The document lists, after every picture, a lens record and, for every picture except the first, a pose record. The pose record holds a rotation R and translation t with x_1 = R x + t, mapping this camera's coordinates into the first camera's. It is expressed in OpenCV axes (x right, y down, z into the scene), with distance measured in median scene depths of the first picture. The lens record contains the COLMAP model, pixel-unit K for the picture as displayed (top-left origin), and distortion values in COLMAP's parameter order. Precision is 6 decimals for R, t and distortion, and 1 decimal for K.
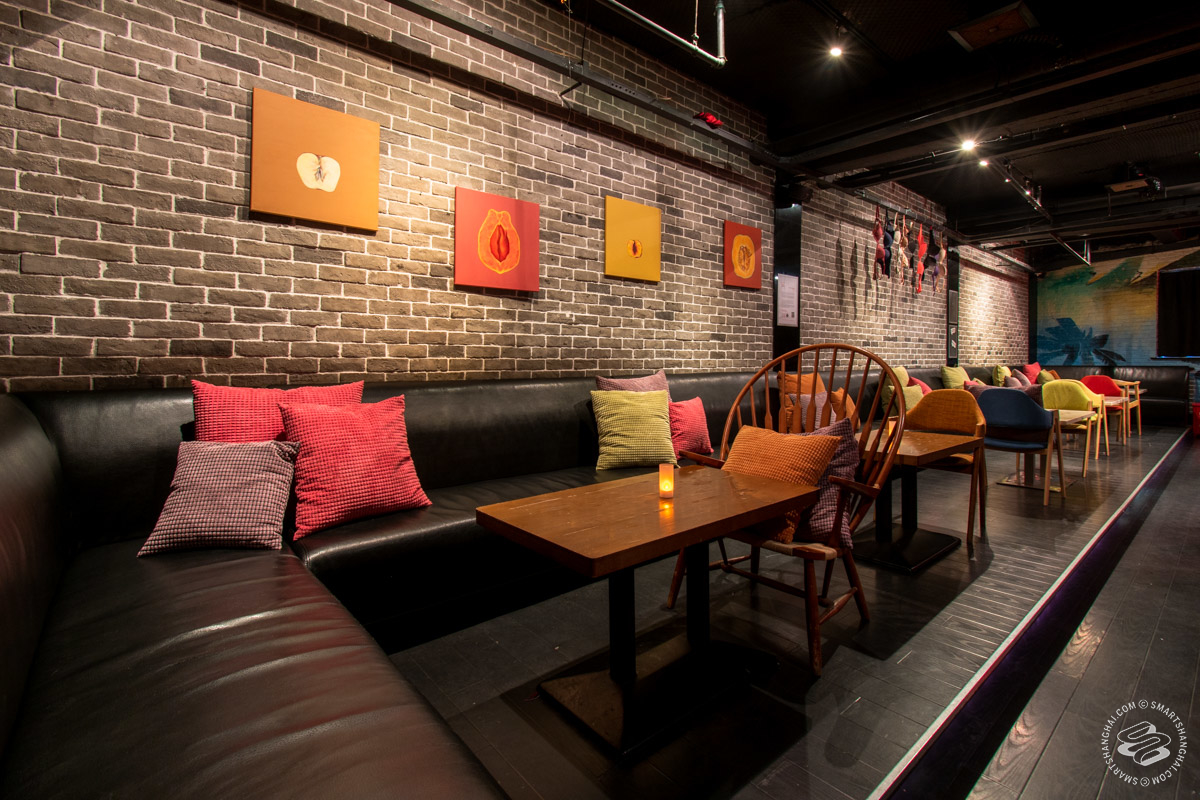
lens RADIAL K [[501.2, 0, 661.7], [0, 501.2, 361.0], [0, 0, 1]] dist [0.003496, 0.000201]
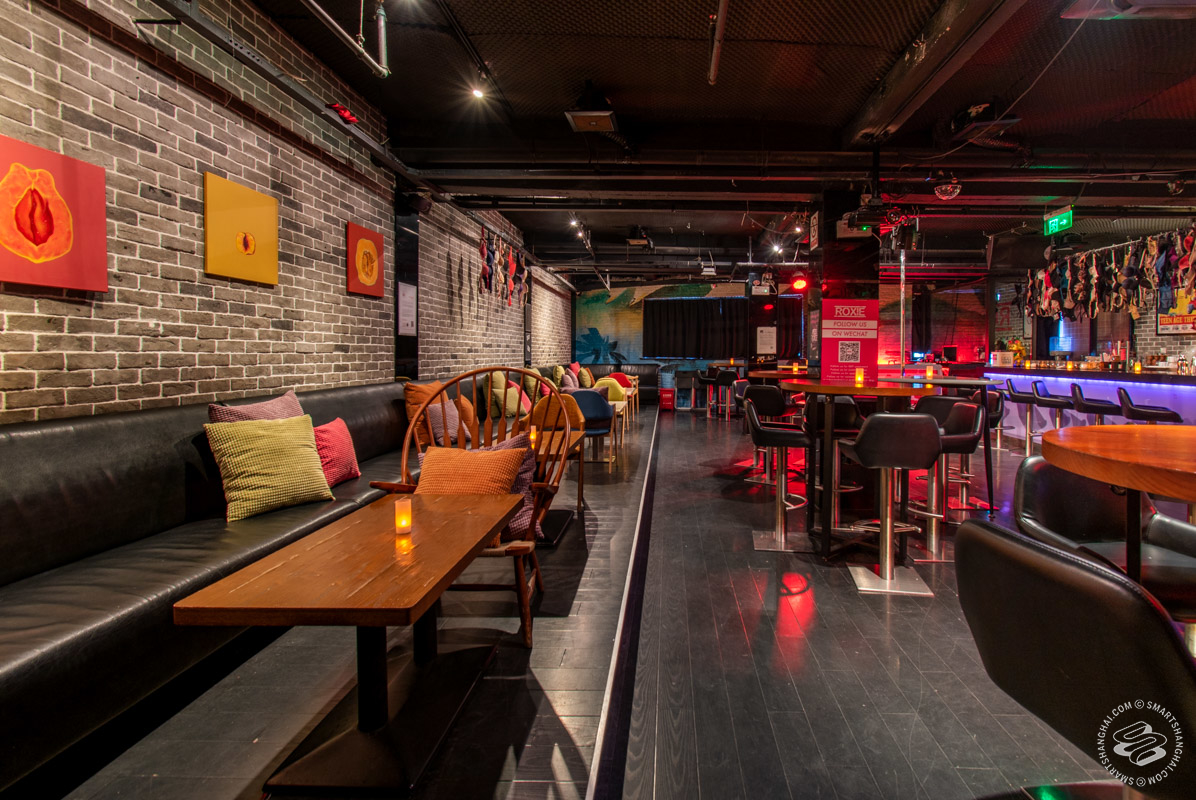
lens RADIAL K [[512.2, 0, 600.6], [0, 512.2, 364.2], [0, 0, 1]] dist [-0.000660, -0.000186]
pose [[0.733600, -0.017867, 0.679346, -0.195468], [0.000768, 0.999675, 0.025463, -0.046524], [-0.679581, -0.018158, 0.733376, -0.010044]]
